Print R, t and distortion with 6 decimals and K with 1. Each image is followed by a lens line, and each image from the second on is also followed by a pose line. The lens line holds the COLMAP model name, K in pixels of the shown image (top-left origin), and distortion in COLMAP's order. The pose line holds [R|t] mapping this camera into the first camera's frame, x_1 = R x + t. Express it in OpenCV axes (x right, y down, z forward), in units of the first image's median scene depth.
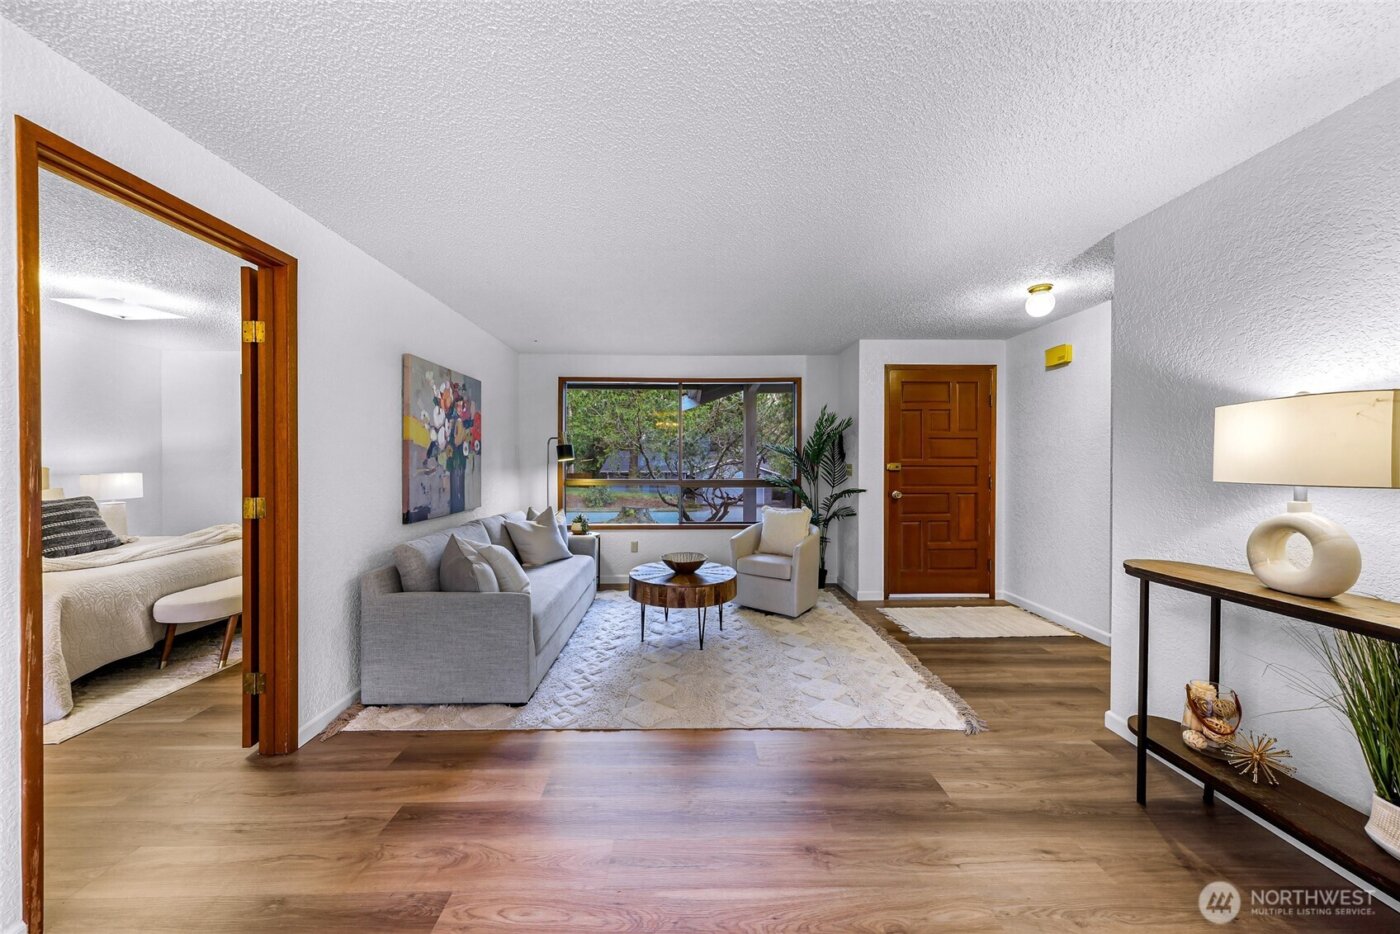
lens RADIAL K [[476.8, 0, 700.0], [0, 476.8, 467.0], [0, 0, 1]] dist [0.004366, 0.000324]
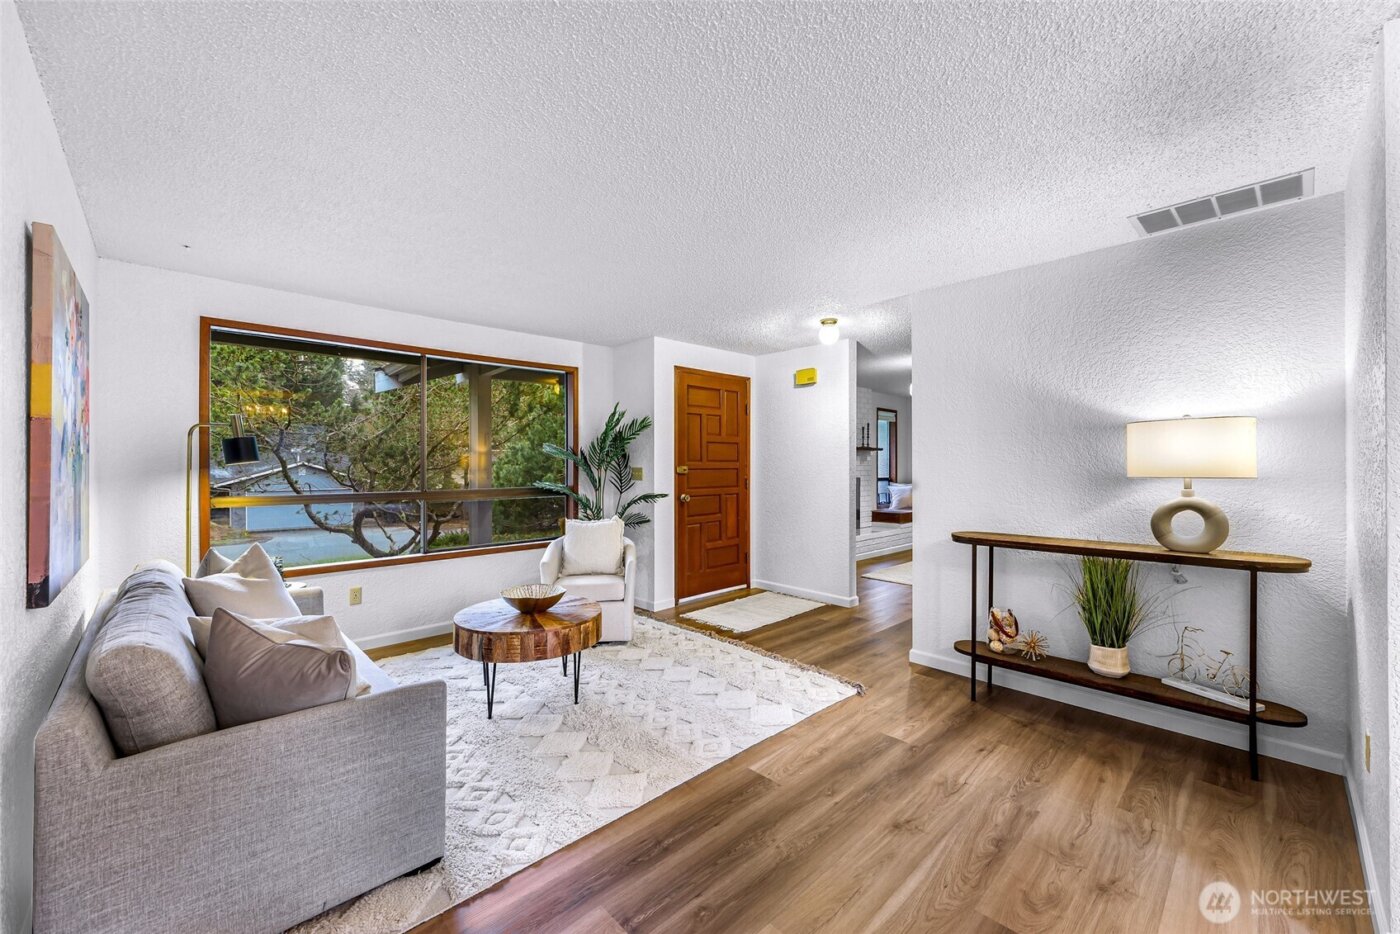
lens RADIAL K [[548.8, 0, 700.0], [0, 548.8, 467.0], [0, 0, 1]] dist [0.000188, 0.000201]
pose [[0.739080, -0.006835, 0.673583, -0.332999], [0.011494, 0.999931, -0.002466, -0.002844], [-0.673519, 0.009565, 0.739108, 0.137264]]
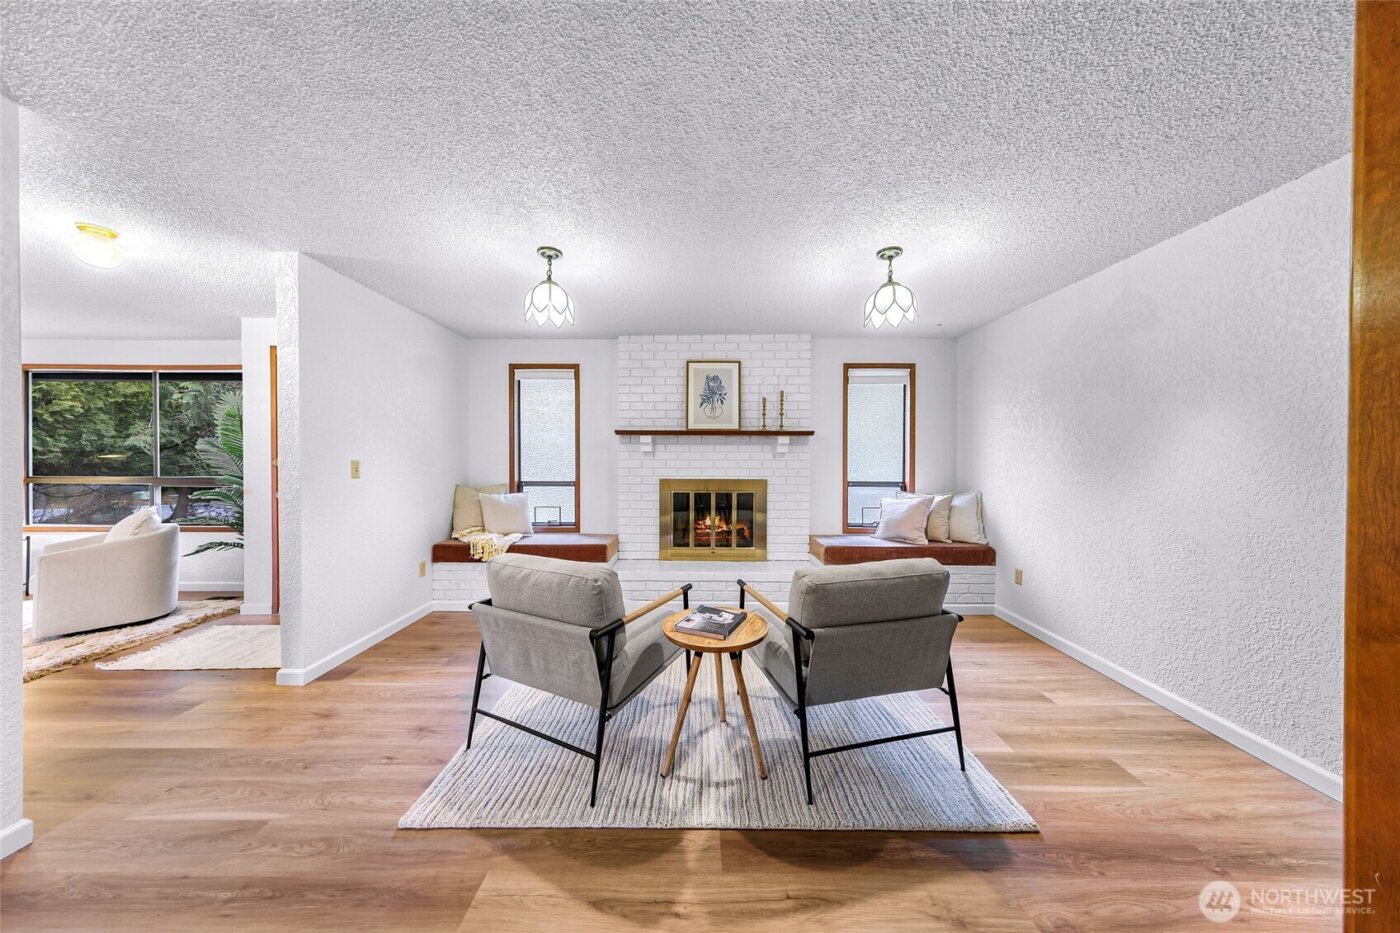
lens RADIAL K [[434.2, 0, 700.0], [0, 434.2, 466.5], [0, 0, 1]] dist [0.005474, -0.000032]
pose [[0.999818, 0.001743, -0.018991, 1.229652], [-0.001725, 0.999998, 0.000948, 0.006355], [0.018993, -0.000915, 0.999819, 0.232387]]
